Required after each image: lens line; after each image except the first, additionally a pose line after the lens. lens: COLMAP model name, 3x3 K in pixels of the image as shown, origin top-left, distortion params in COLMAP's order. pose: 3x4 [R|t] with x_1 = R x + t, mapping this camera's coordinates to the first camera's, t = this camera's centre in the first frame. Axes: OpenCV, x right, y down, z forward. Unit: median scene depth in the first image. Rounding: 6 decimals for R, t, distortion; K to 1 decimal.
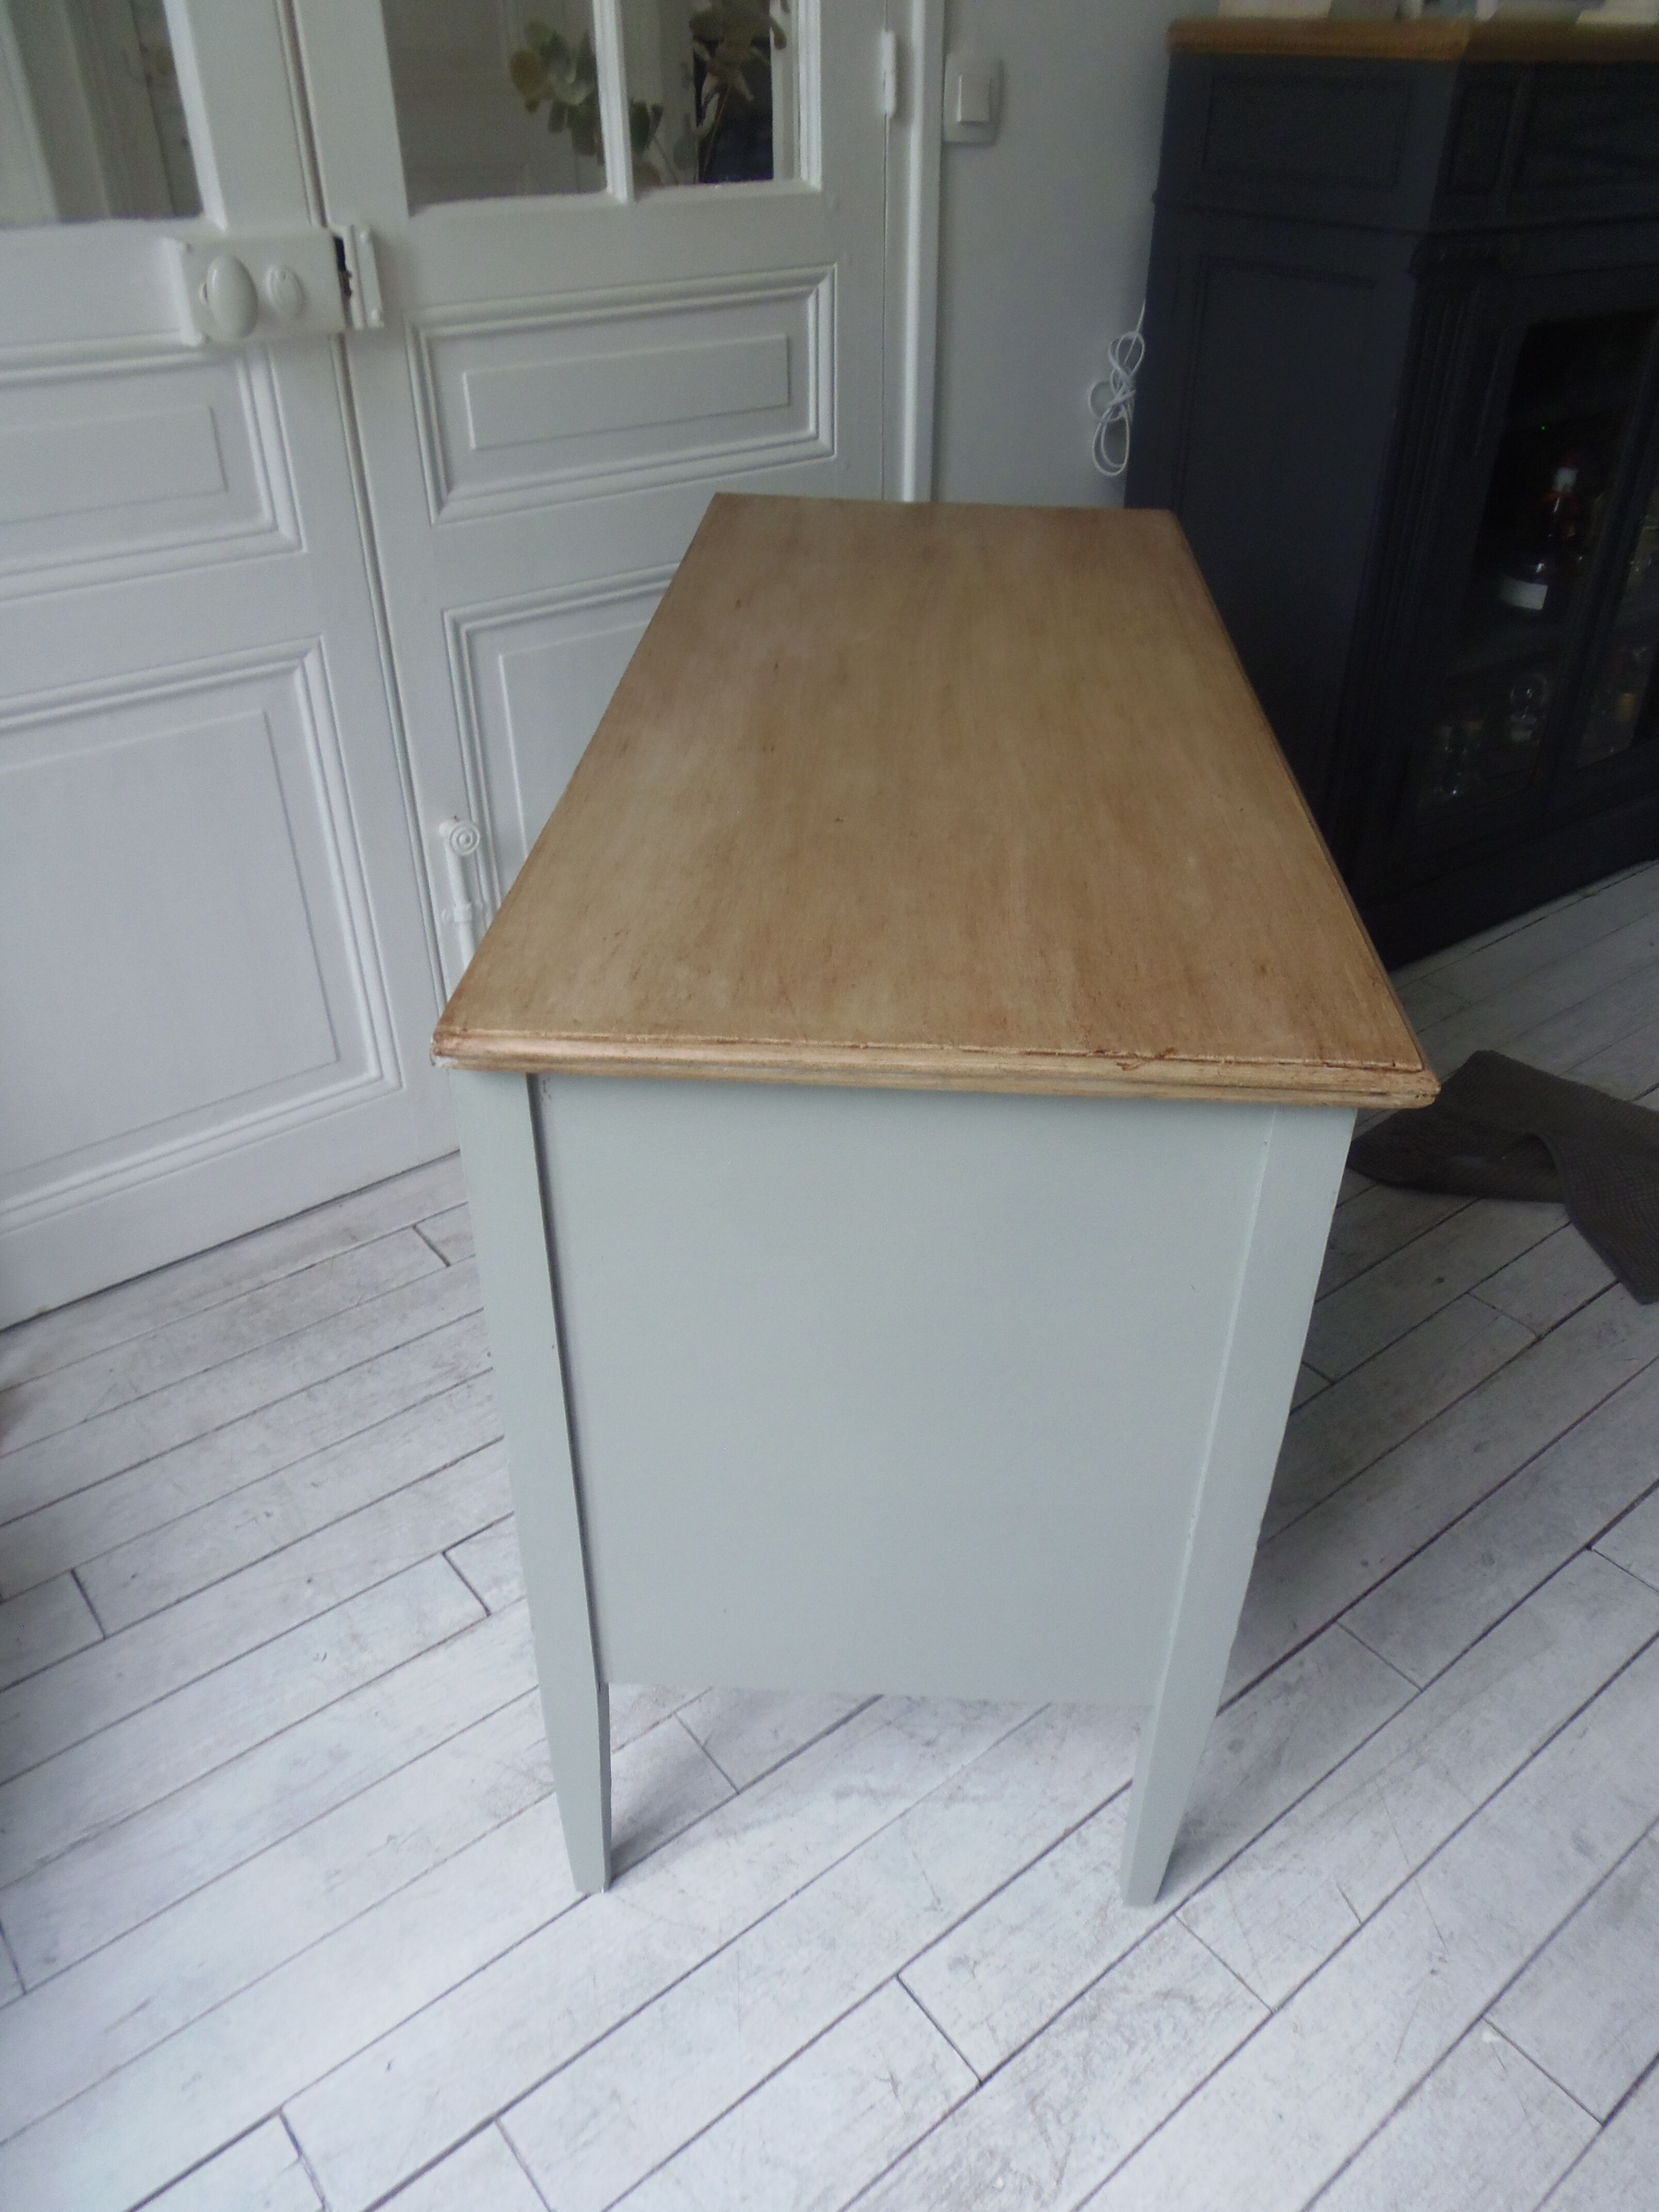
lens RADIAL K [[1579.5, 0, 828.1], [0, 1579.5, 1122.6], [0, 0, 1]] dist [-0.034647, 0.011200]
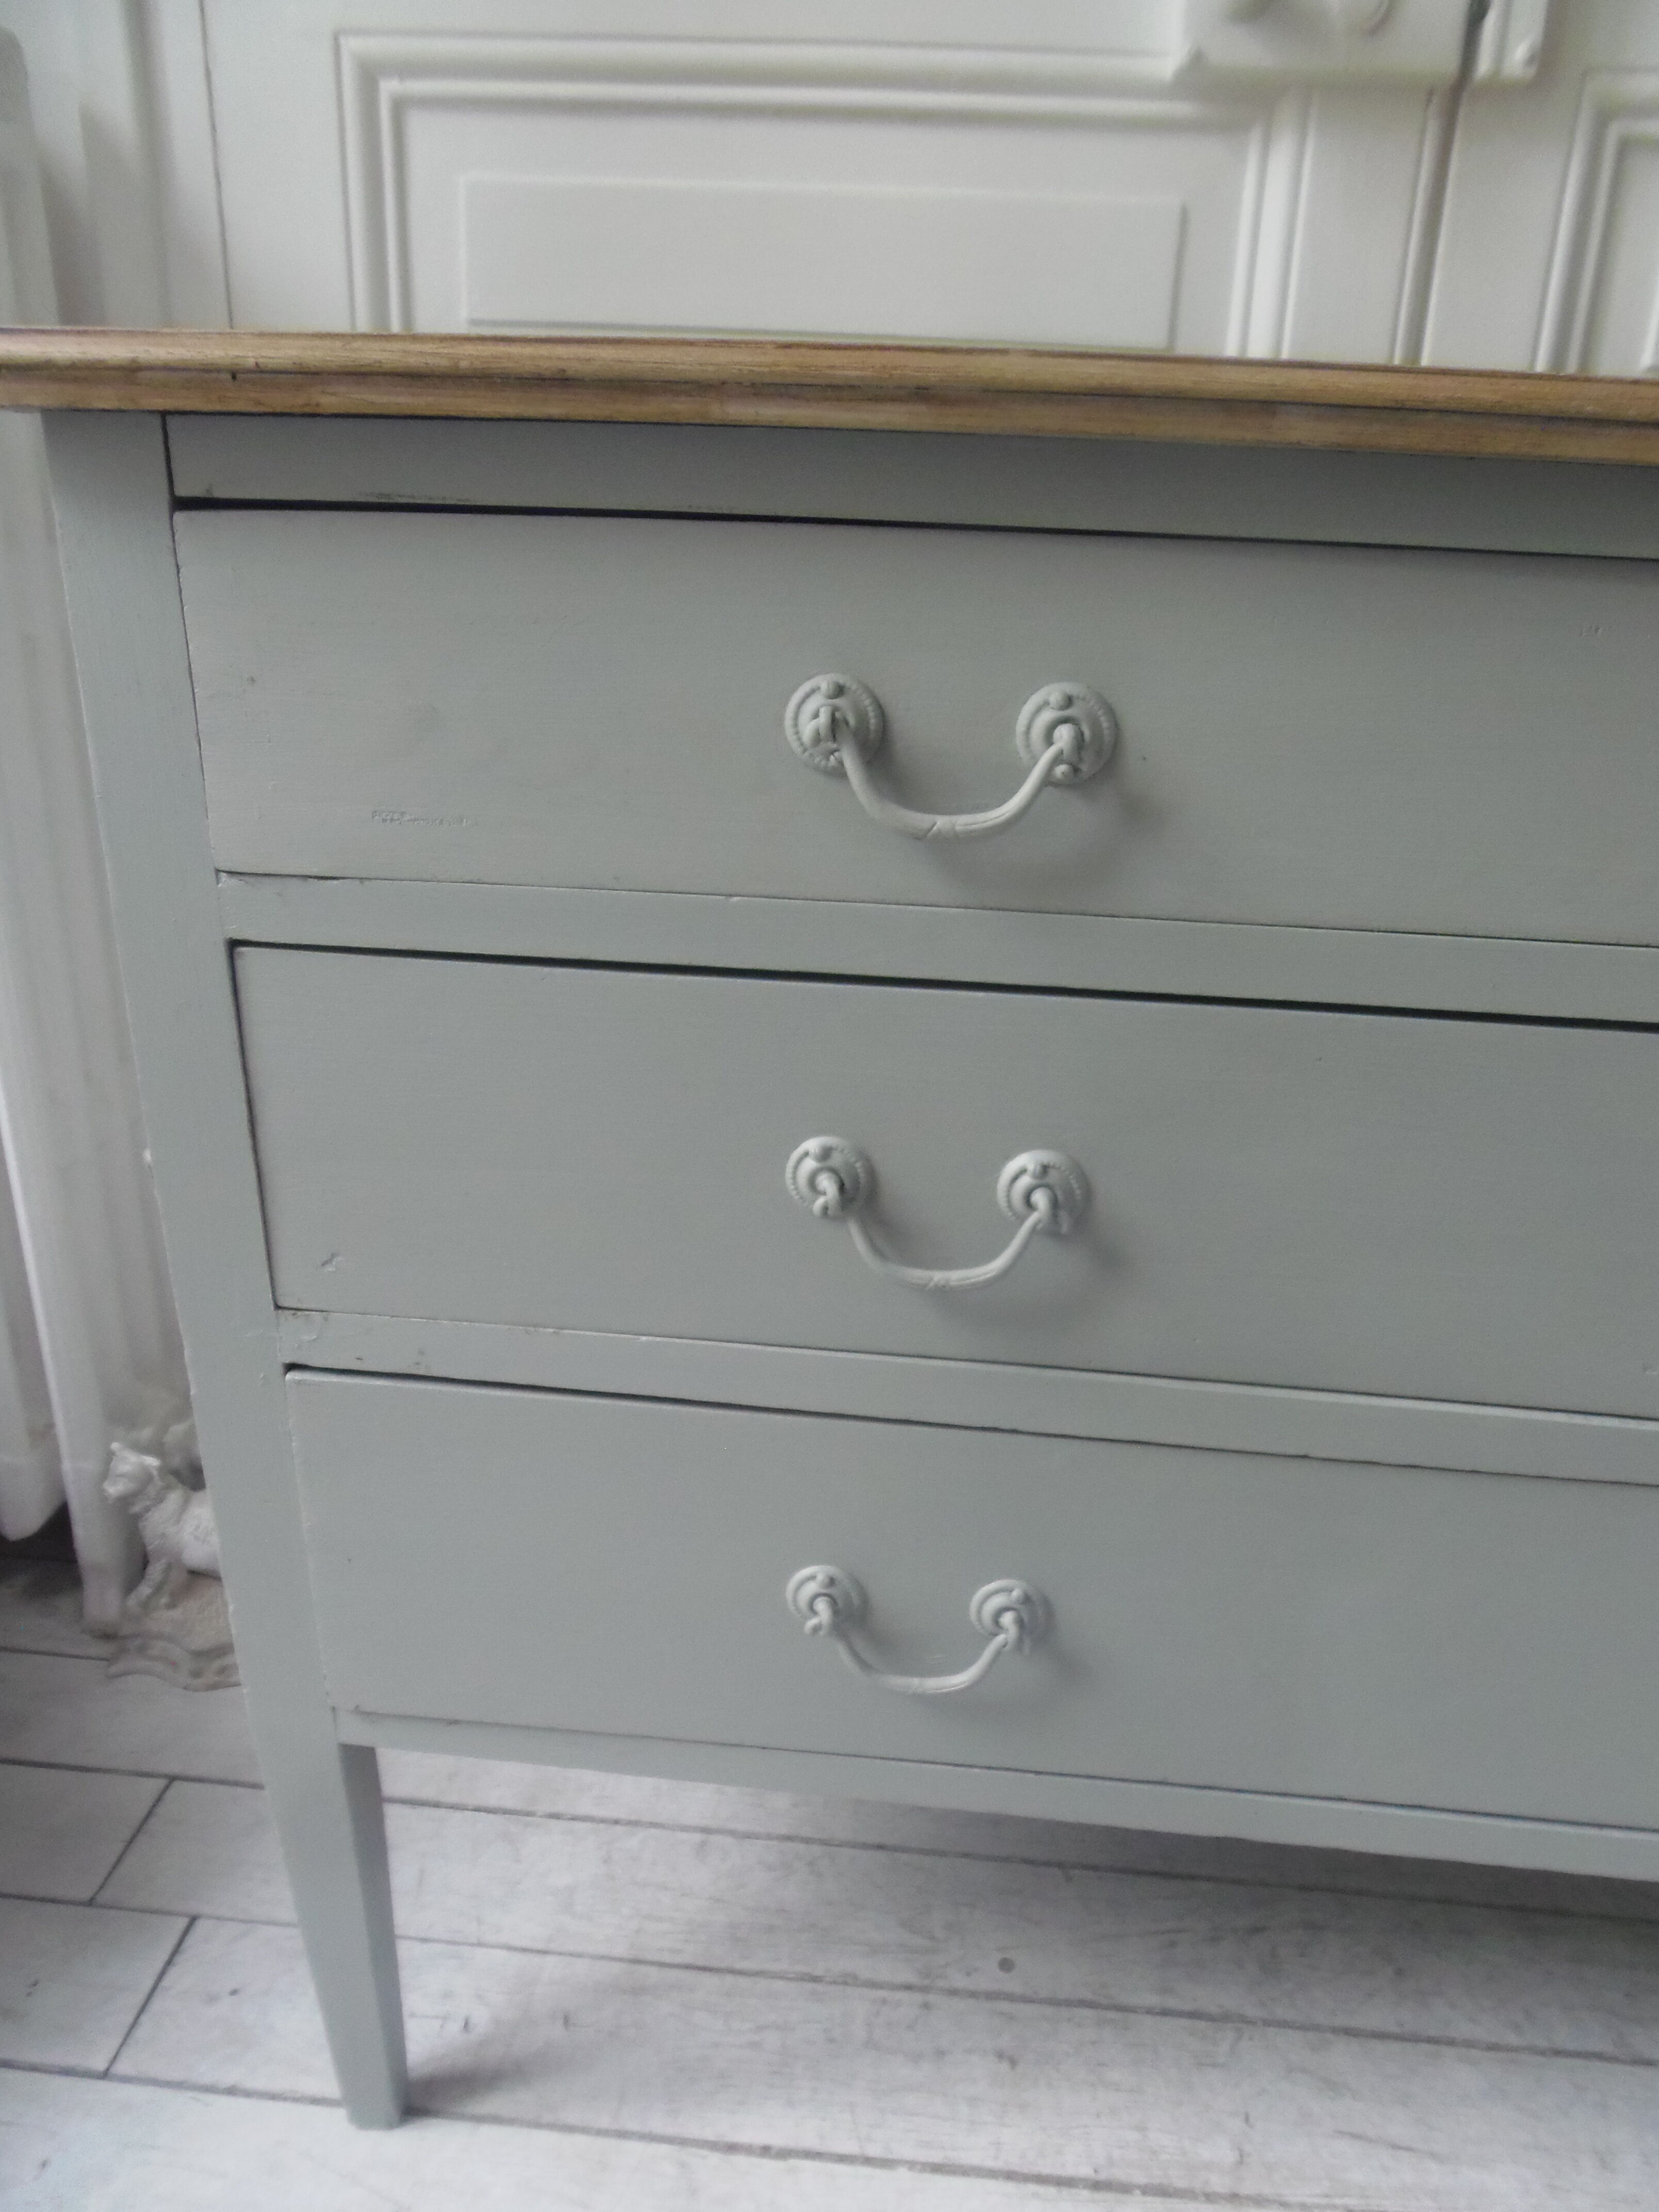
lens RADIAL K [[1579.5, 0, 844.4], [0, 1579.5, 1141.0], [0, 0, 1]] dist [-0.034647, 0.011200]
pose [[0.728458, 0.288372, -0.621442, -0.017743], [-0.416927, 0.906383, -0.068129, -0.039665], [0.543618, 0.308725, 0.780492, 0.530218]]
